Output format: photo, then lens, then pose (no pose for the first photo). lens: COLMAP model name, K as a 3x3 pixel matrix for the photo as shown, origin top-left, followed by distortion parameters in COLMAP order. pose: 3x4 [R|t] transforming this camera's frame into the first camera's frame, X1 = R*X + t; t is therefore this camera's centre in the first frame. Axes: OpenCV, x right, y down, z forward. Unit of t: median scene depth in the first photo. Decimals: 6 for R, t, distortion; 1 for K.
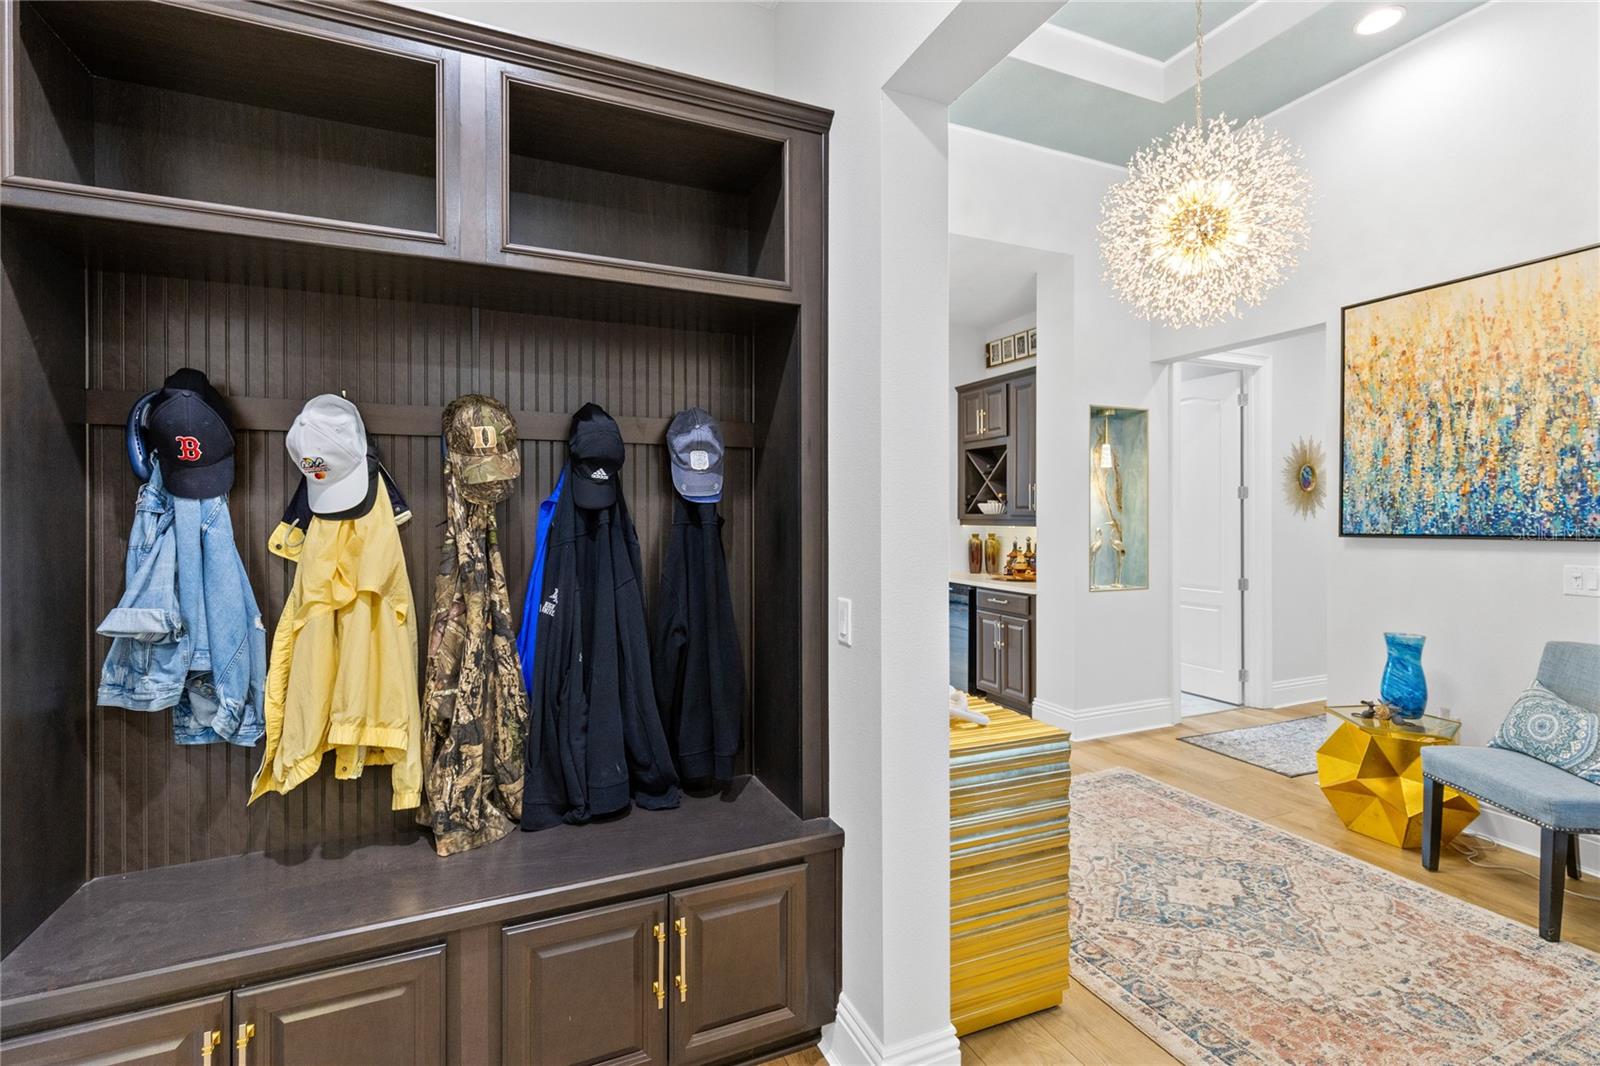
lens RADIAL K [[716.3, 0, 817.1], [0, 716.3, 511.9], [0, 0, 1]] dist [0.007542, -0.001241]
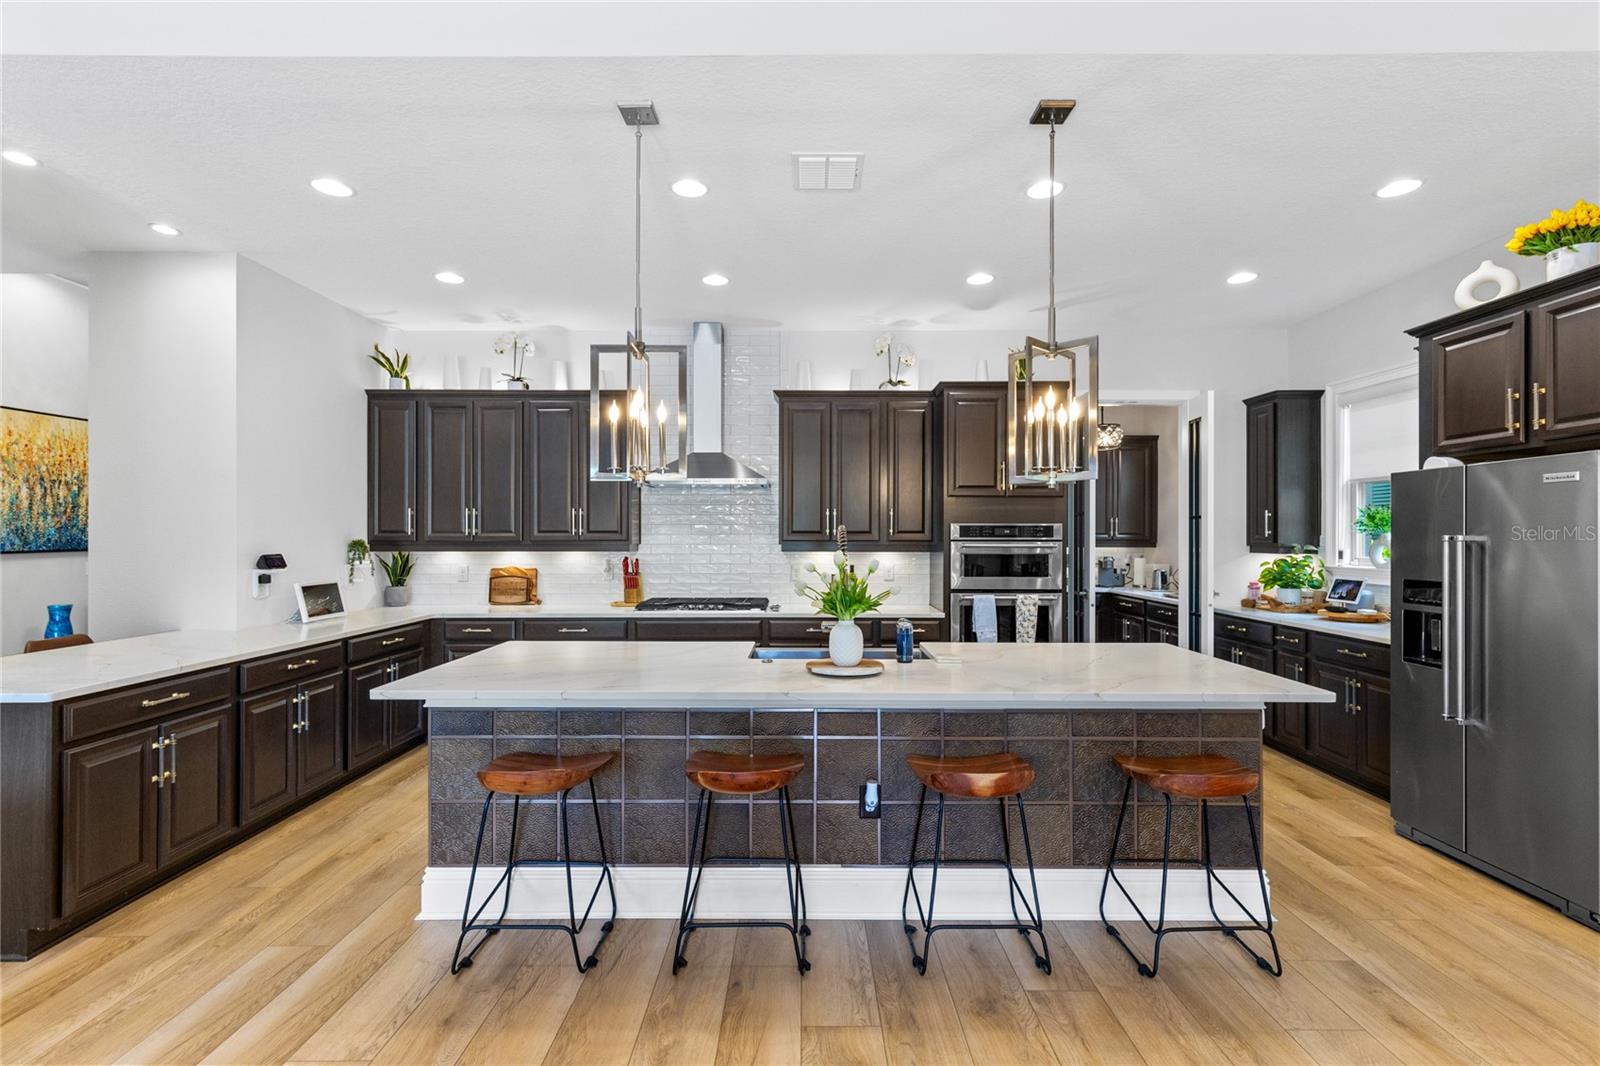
lens RADIAL K [[716.3, 0, 800.7], [0, 716.3, 535.6], [0, 0, 1]] dist [0.007542, -0.001241]
pose [[-0.904103, 0.004534, 0.427291, -1.641295], [0.003218, 0.999988, -0.003801, 0.007564], [-0.427303, -0.002061, -0.904106, 1.822123]]
